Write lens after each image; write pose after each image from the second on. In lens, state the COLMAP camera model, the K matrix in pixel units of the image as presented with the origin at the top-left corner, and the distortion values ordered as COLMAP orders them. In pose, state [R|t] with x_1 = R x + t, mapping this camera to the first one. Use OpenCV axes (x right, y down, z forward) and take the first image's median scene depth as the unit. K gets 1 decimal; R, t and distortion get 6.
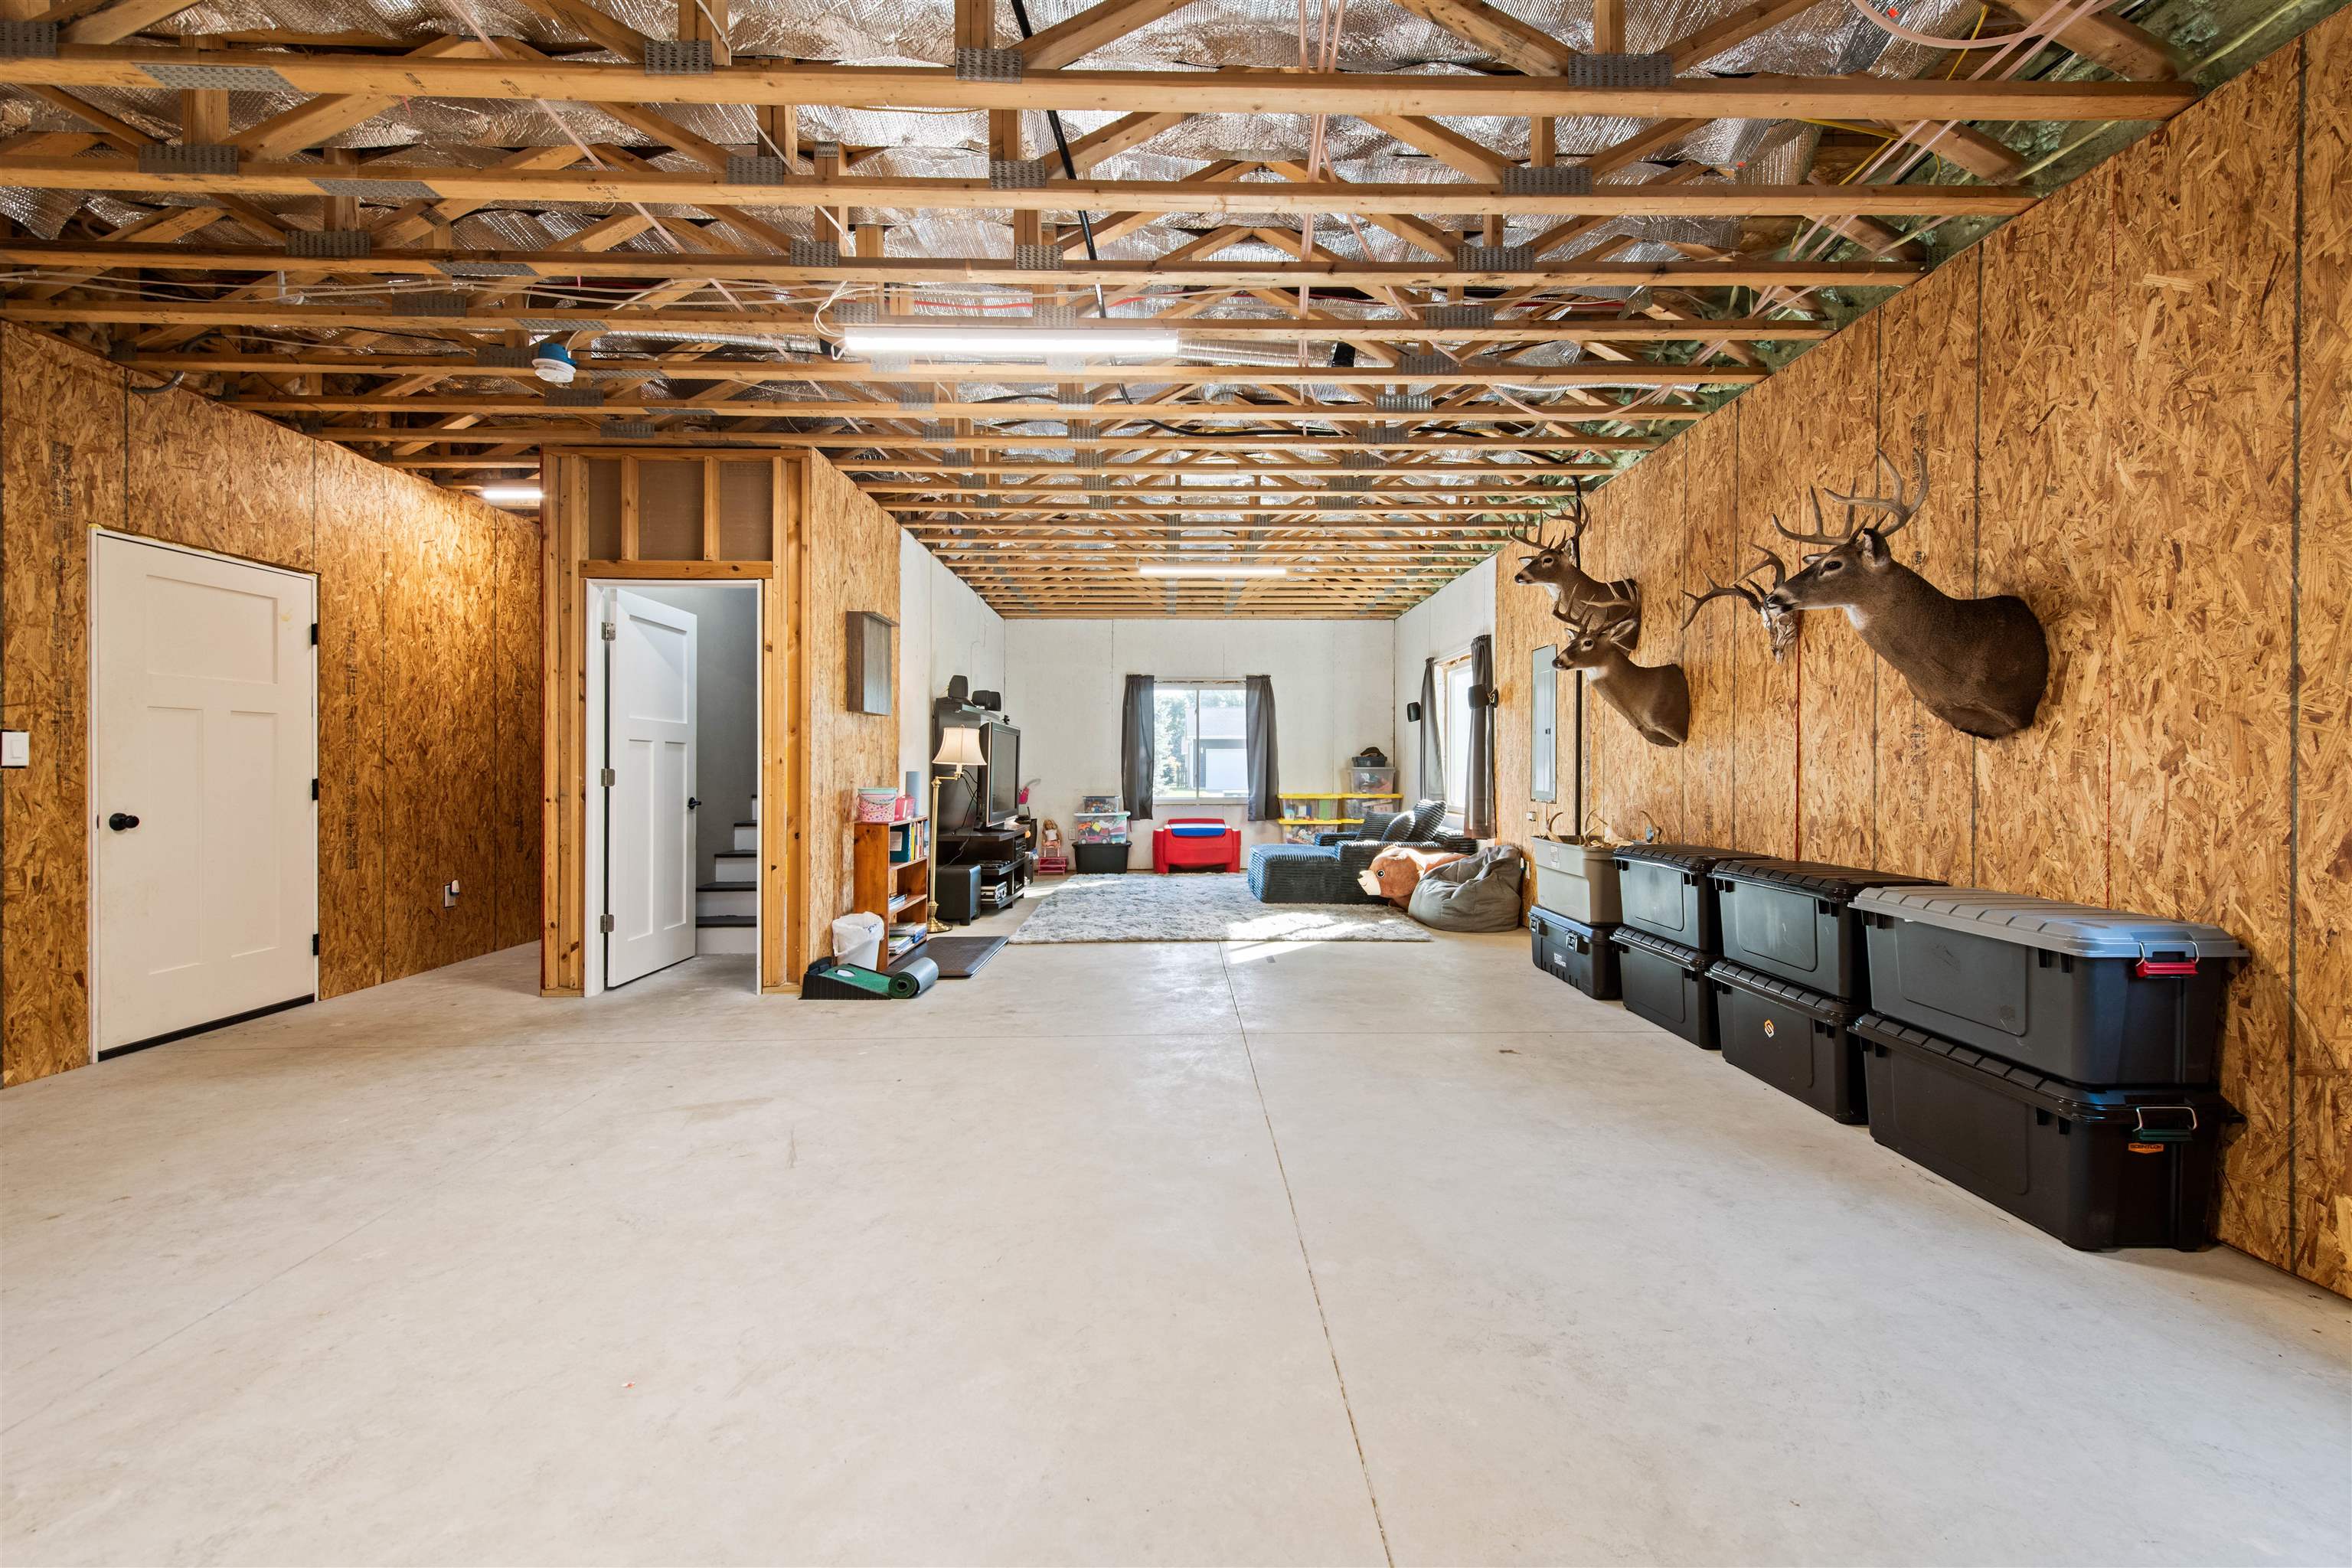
lens RADIAL K [[935.5, 0, 1204.0], [0, 935.5, 765.6], [0, 0, 1]] dist [-0.001381, -0.000765]
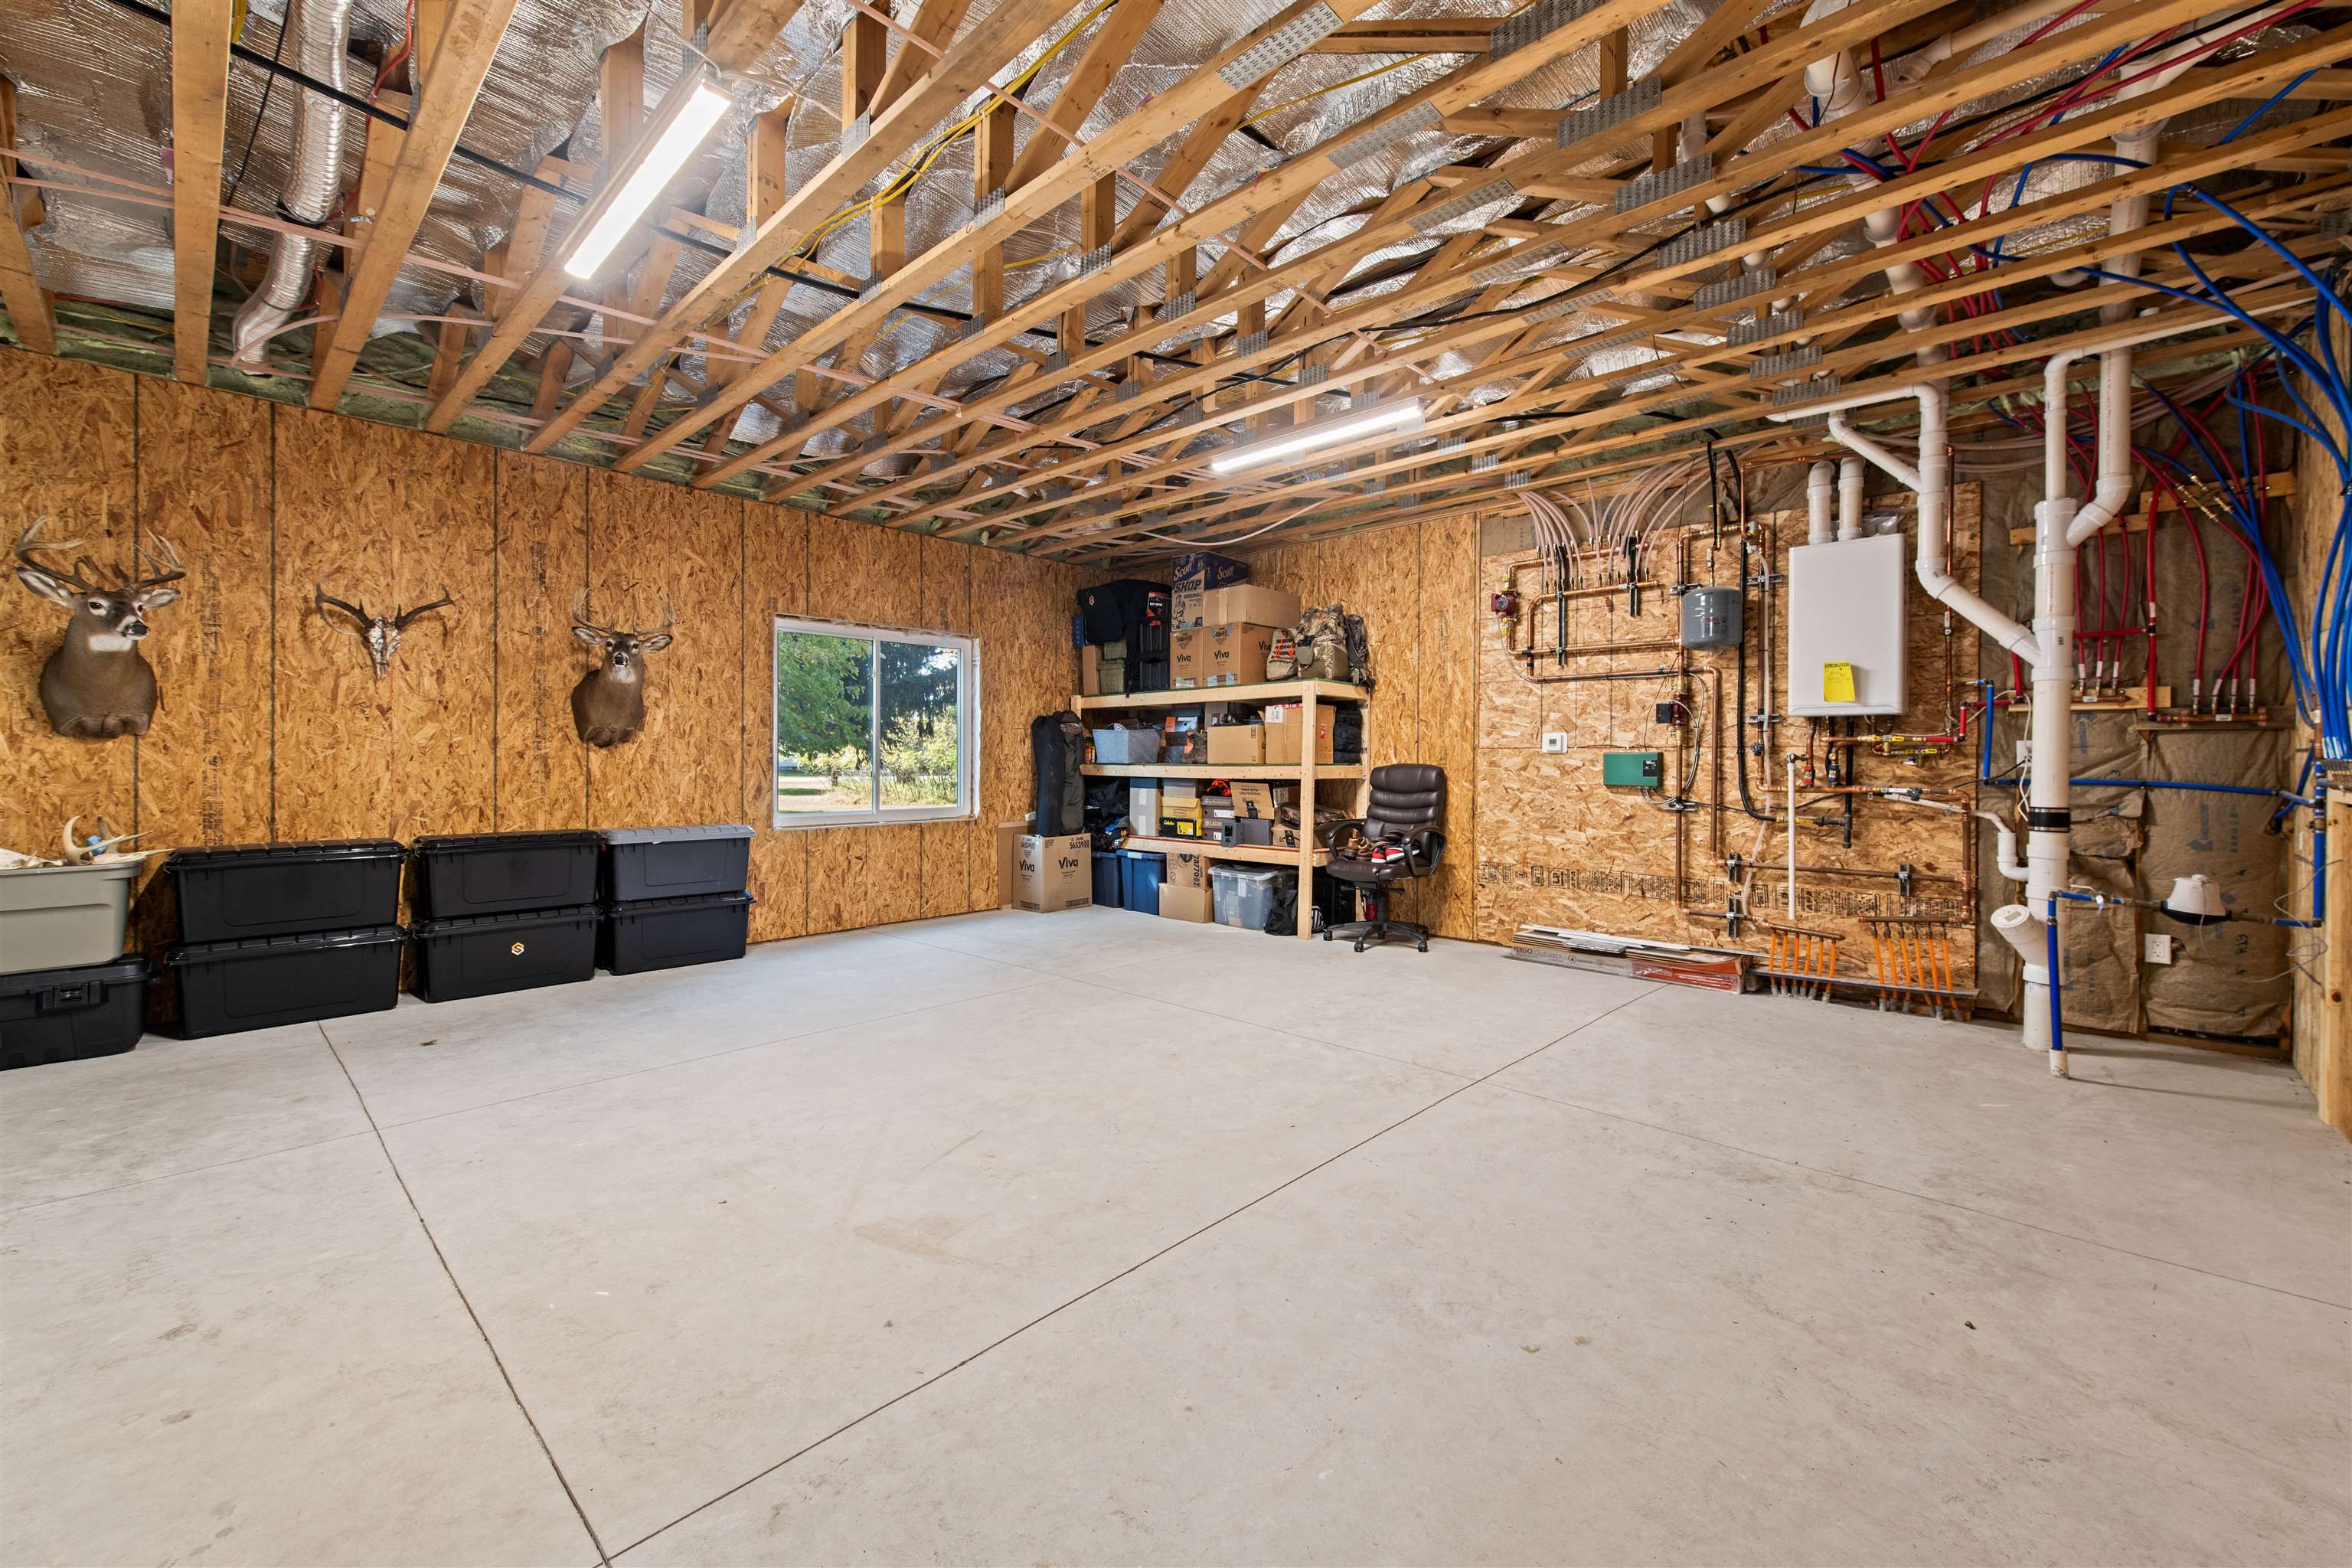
lens RADIAL K [[935.5, 0, 1204.0], [0, 935.5, 765.6], [0, 0, 1]] dist [-0.001381, -0.000765]
pose [[-0.711024, -0.005929, 0.703143, -0.978592], [-0.004663, 0.999982, 0.003717, -0.002965], [-0.703152, -0.000636, -0.711039, 1.120448]]
